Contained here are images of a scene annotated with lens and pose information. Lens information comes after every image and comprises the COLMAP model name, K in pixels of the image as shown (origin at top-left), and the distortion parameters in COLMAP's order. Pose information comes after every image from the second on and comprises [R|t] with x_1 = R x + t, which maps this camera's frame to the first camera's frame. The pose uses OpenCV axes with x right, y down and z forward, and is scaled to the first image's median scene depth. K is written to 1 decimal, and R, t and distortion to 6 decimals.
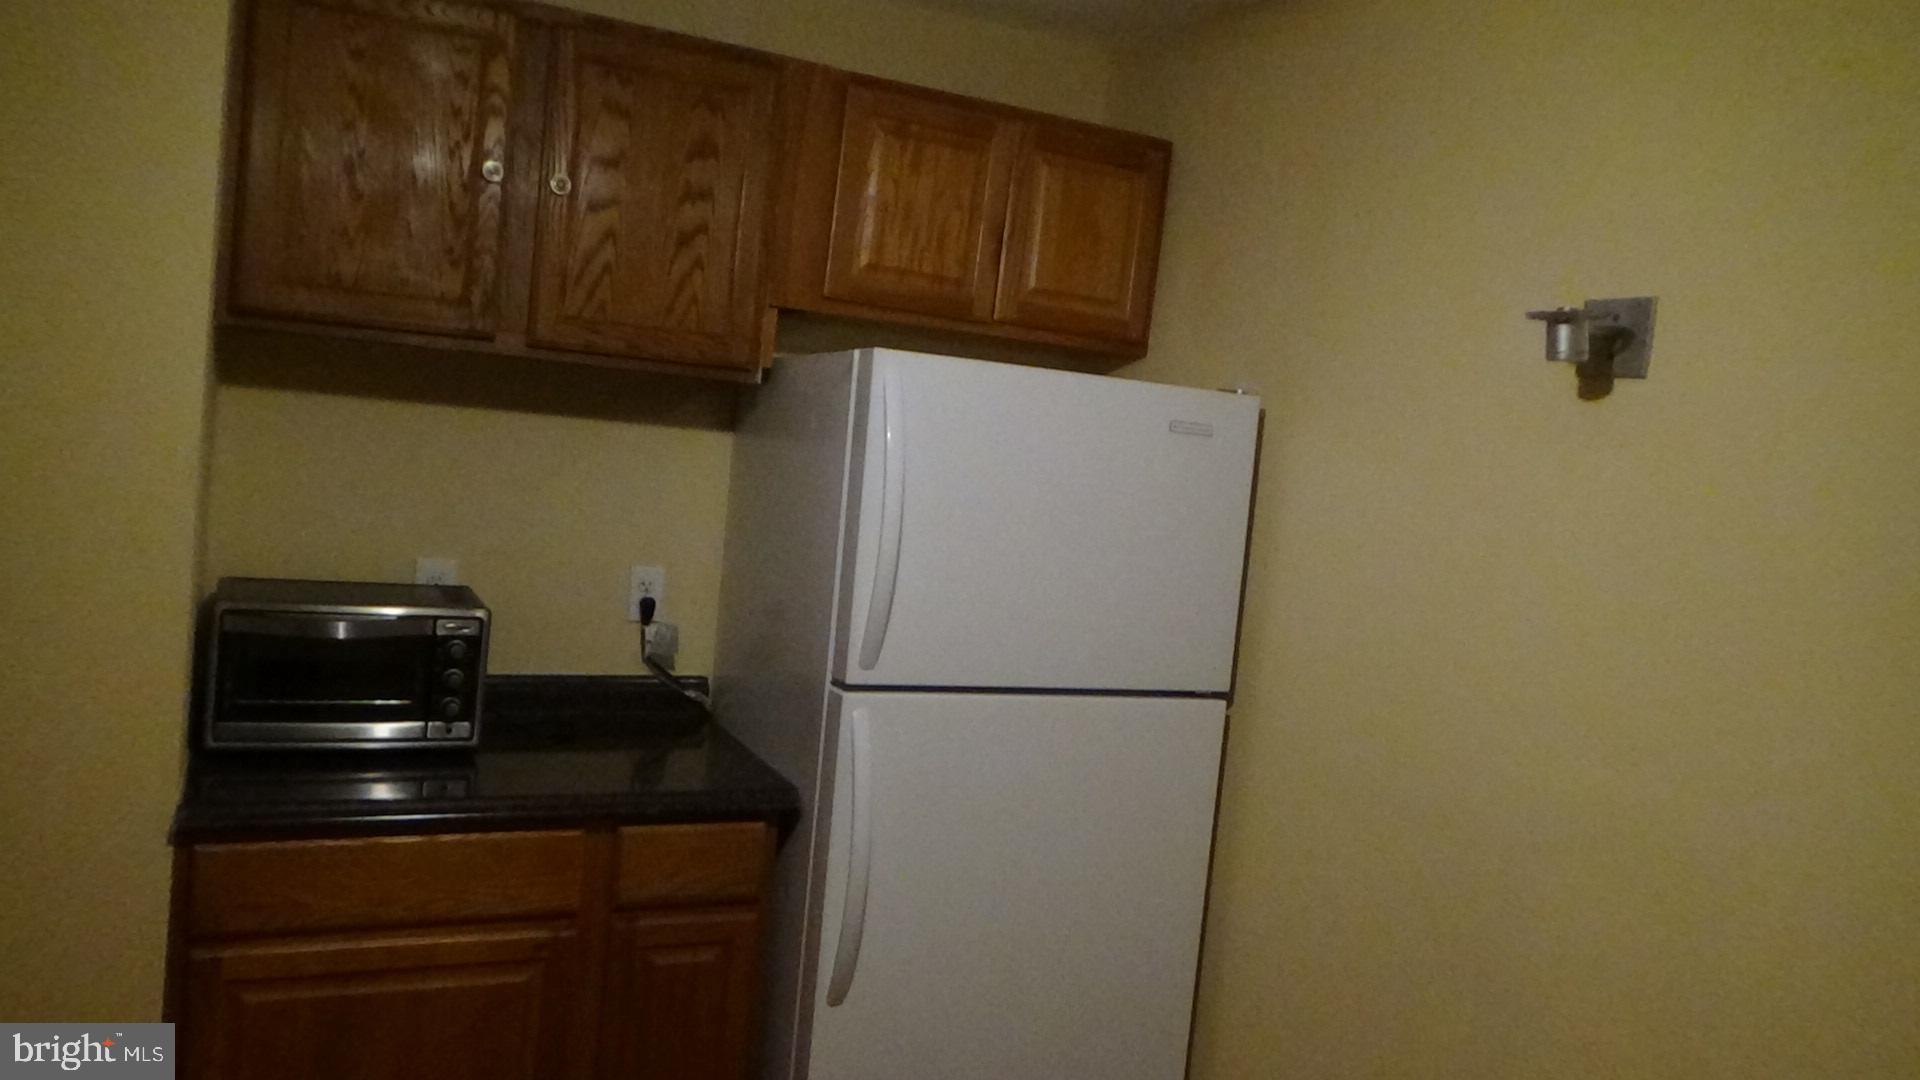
lens RADIAL K [[1465.5, 0, 963.9], [0, 1465.5, 532.9], [0, 0, 1]] dist [0.028691, -0.028888]
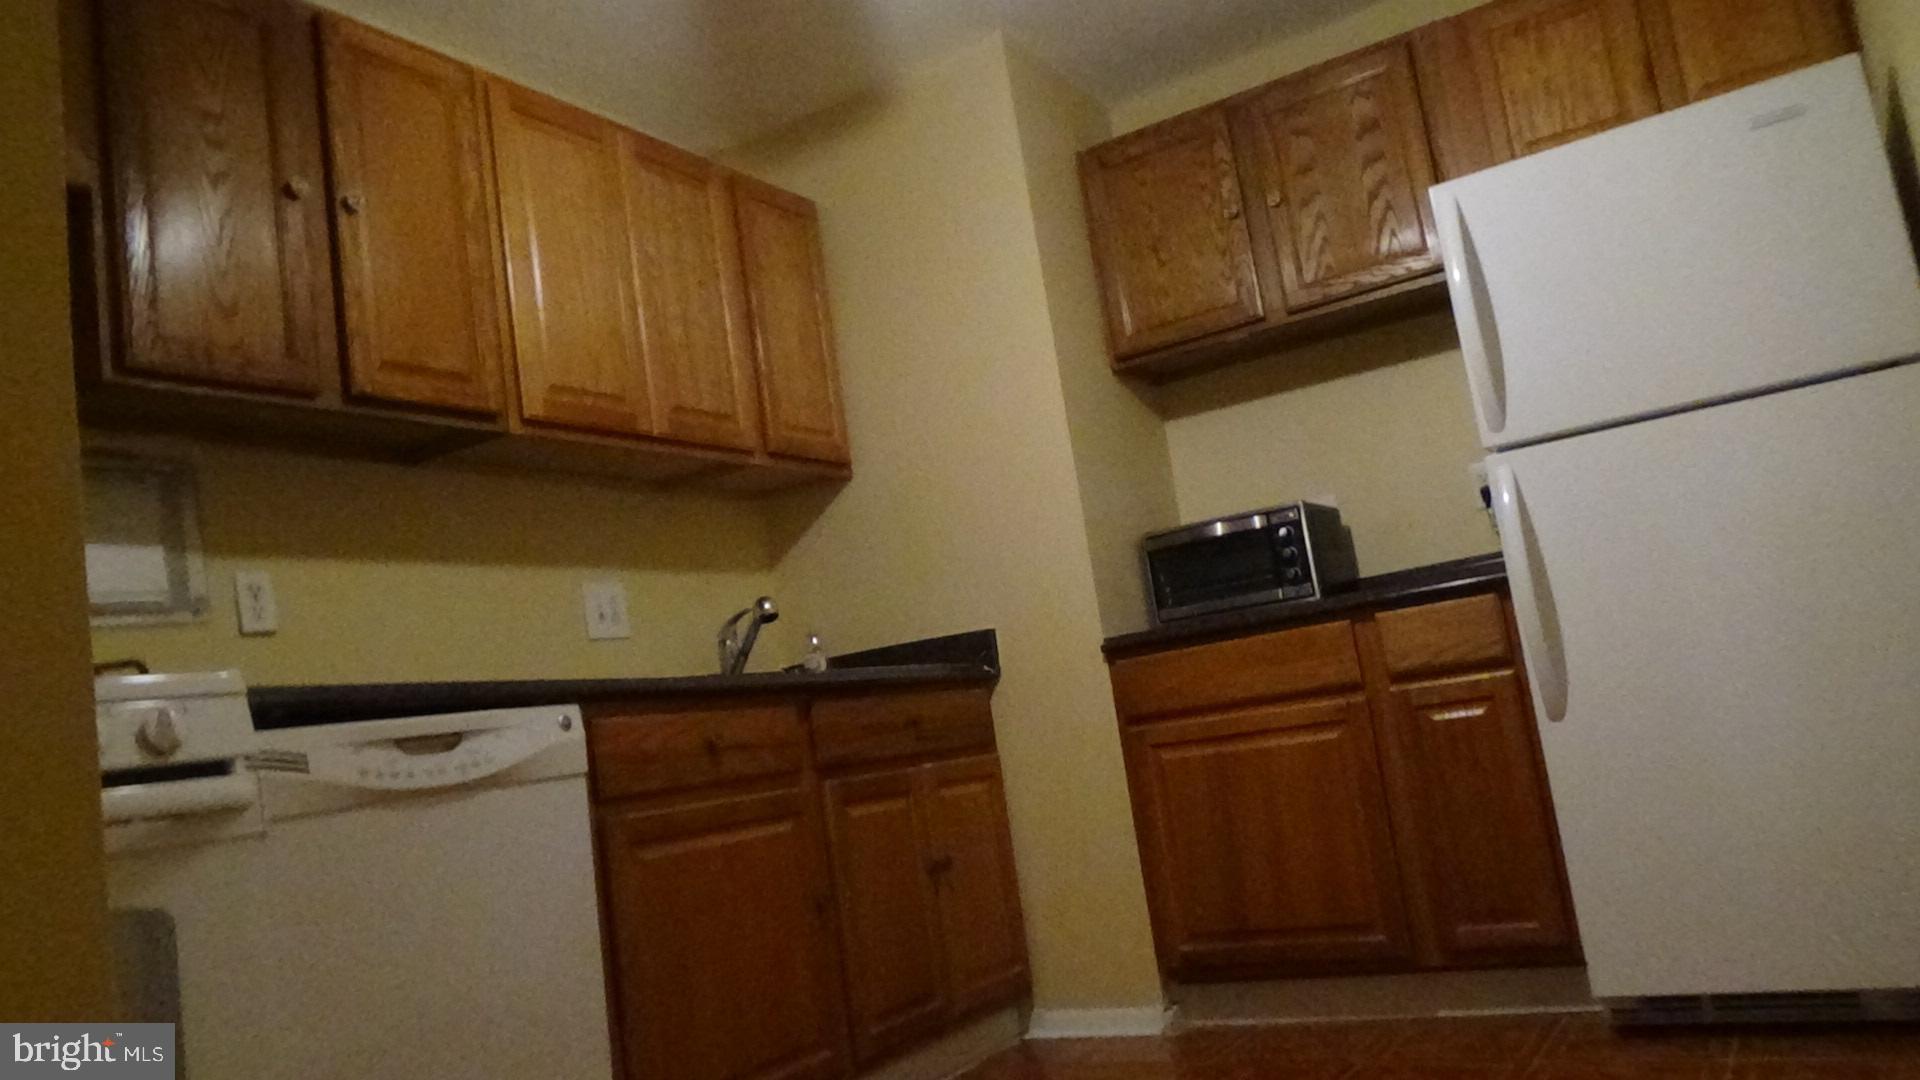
lens RADIAL K [[1465.5, 0, 964.0], [0, 1465.5, 532.1], [0, 0, 1]] dist [0.028691, -0.028888]
pose [[0.528946, -0.301673, -0.793227, 0.593189], [0.129192, 0.952416, -0.276066, 0.421274], [0.838764, 0.043545, 0.542751, -0.011922]]
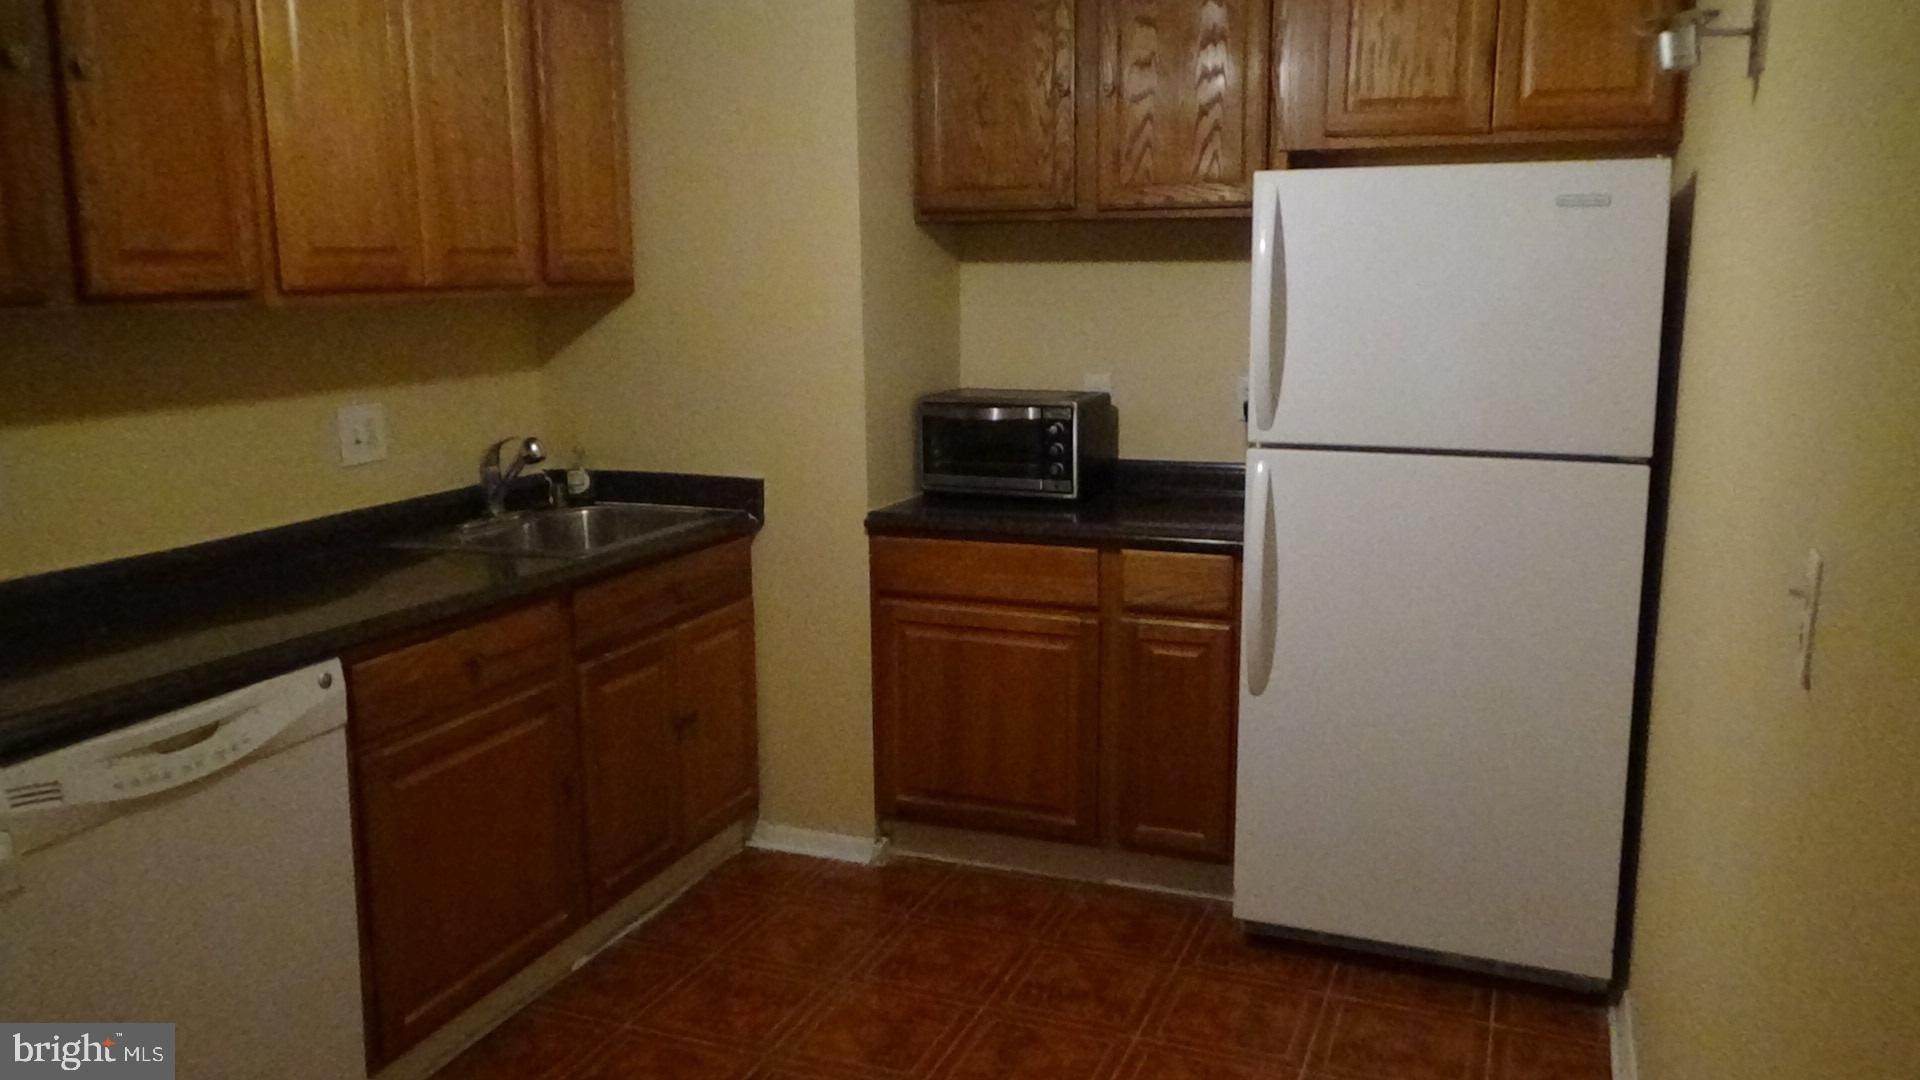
lens RADIAL K [[1465.5, 0, 955.4], [0, 1465.5, 529.0], [0, 0, 1]] dist [0.028691, -0.028888]
pose [[0.673700, 0.022714, -0.738656, 0.647689], [0.013252, 0.998996, 0.042806, 0.113752], [0.738886, -0.038627, 0.672722, -0.044784]]
